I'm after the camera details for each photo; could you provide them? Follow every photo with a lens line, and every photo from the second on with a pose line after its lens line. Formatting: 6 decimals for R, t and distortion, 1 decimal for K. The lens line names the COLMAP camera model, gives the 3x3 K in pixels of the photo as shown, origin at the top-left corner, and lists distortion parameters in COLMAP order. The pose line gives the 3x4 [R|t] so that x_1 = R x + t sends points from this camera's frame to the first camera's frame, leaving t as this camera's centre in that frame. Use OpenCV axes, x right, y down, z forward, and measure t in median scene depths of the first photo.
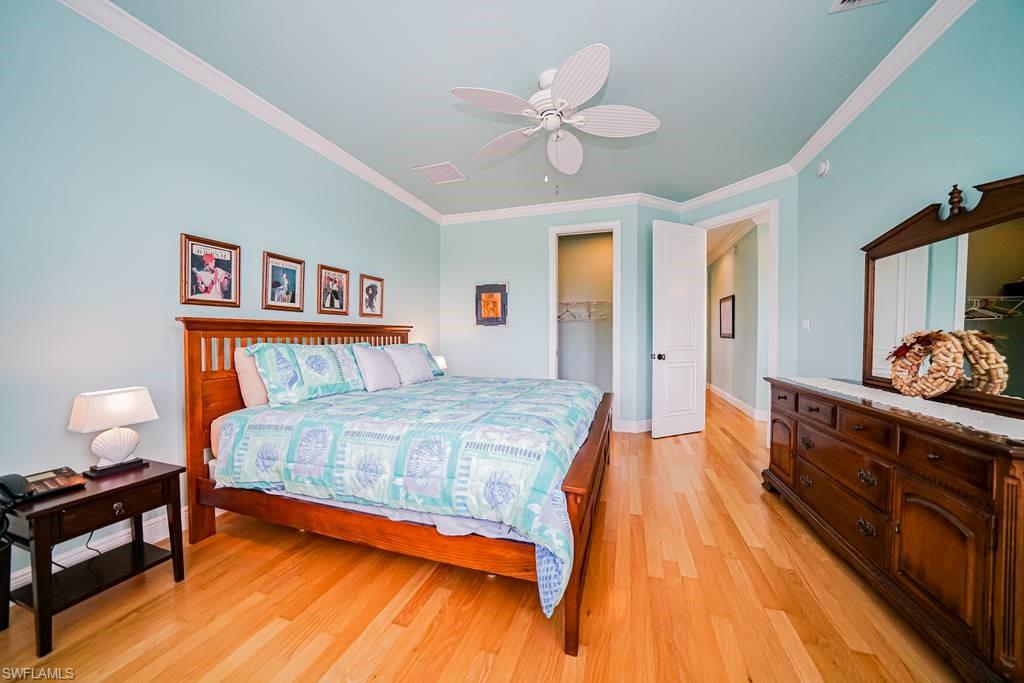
lens RADIAL K [[355.6, 0, 515.9], [0, 355.6, 338.3], [0, 0, 1]] dist [-0.006581, -0.000688]
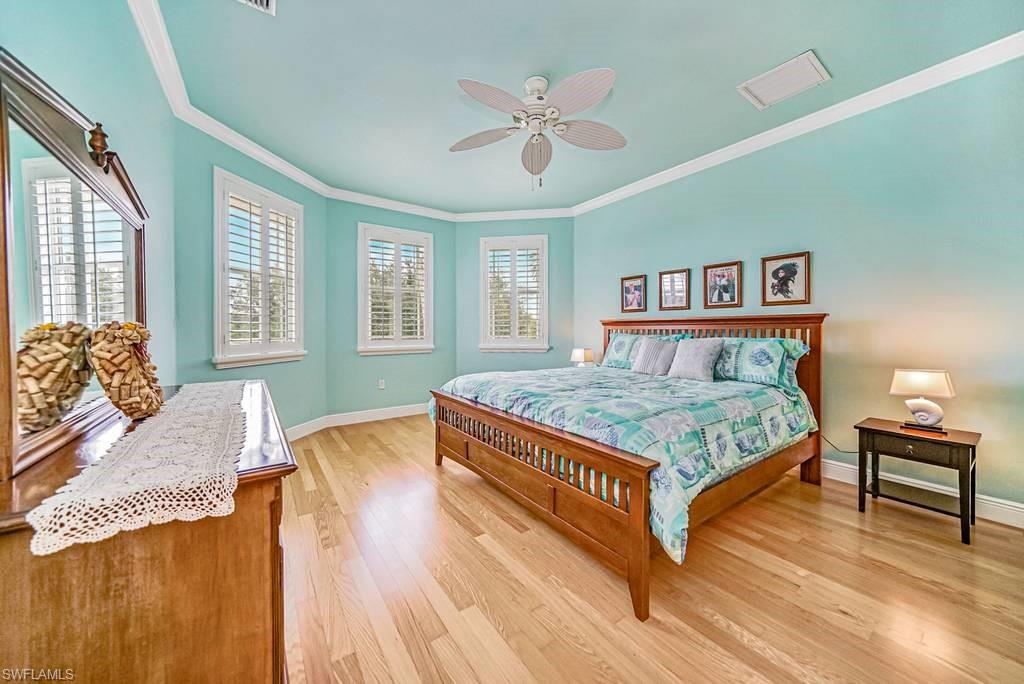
lens RADIAL K [[355.6, 0, 514.1], [0, 355.6, 335.6], [0, 0, 1]] dist [-0.006581, -0.000688]
pose [[-0.597982, -0.003599, -0.801502, 0.696310], [-0.021137, 0.999713, 0.011281, 0.016298], [0.801231, 0.023687, -0.597886, 1.126353]]
